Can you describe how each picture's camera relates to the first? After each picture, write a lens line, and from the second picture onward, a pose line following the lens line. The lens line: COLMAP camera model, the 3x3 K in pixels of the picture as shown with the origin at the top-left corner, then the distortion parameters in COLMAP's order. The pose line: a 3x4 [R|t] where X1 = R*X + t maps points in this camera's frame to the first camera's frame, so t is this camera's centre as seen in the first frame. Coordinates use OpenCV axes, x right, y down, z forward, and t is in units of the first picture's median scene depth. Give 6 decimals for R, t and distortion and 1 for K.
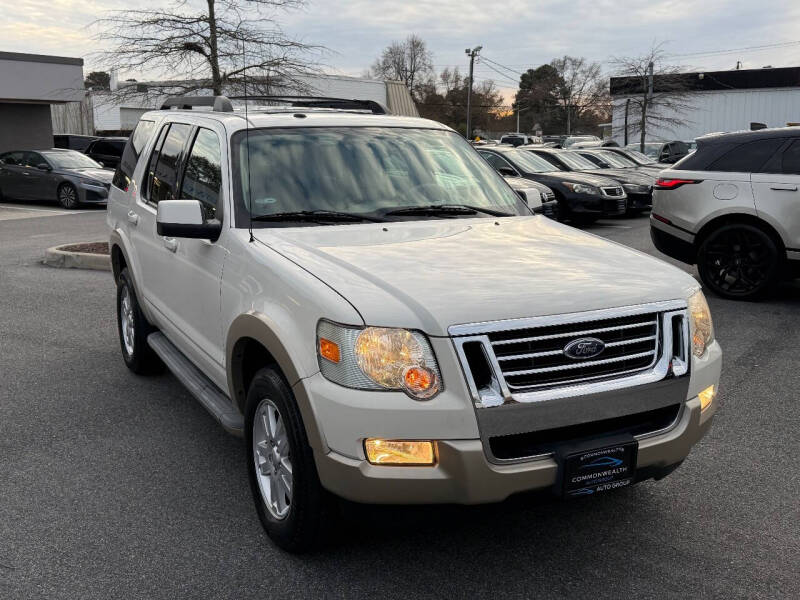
lens RADIAL K [[863.2, 0, 400.0], [0, 863.2, 300.0], [0, 0, 1]] dist [0.193351, -0.392867]
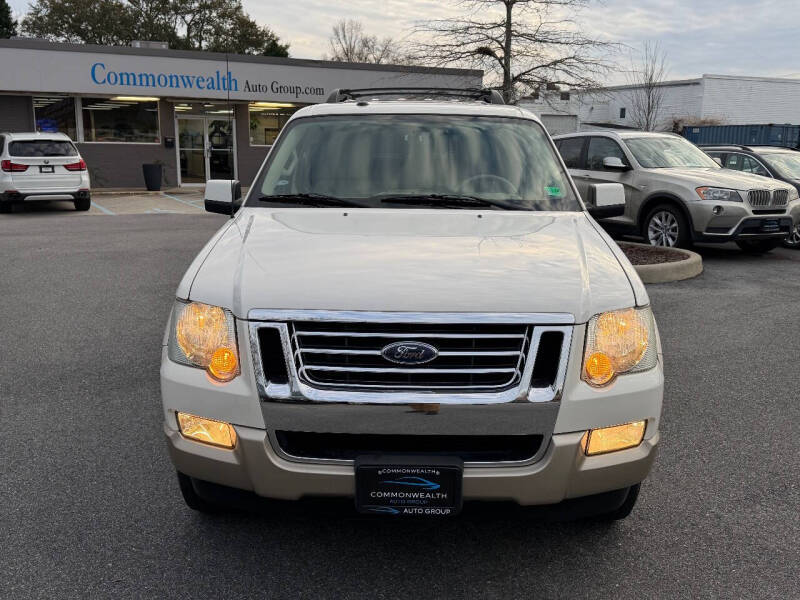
lens RADIAL K [[804.3, 0, 389.0], [0, 804.3, 299.8], [0, 0, 1]] dist [0.158846, -0.299276]
pose [[0.875727, 0.104073, -0.471457, 0.437334], [-0.100102, 0.994411, 0.033576, -0.018589], [0.472316, 0.017790, 0.881250, 0.194061]]
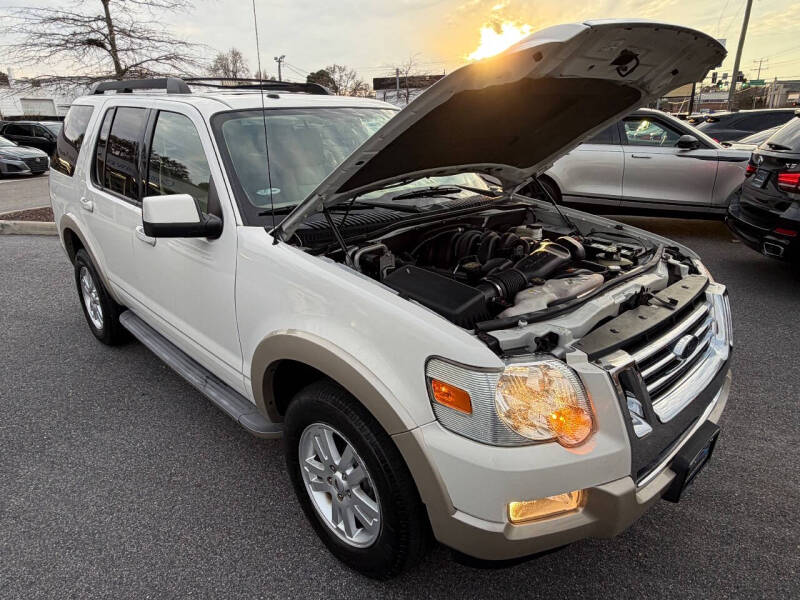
lens RADIAL K [[526.4, 0, 396.4], [0, 526.4, 304.5], [0, 0, 1]] dist [0.000710, 0.002509]
pose [[0.958945, -0.103976, 0.263843, -0.182356], [0.061386, 0.984410, 0.164830, -0.079521], [-0.276868, -0.141867, 0.950378, 0.413272]]
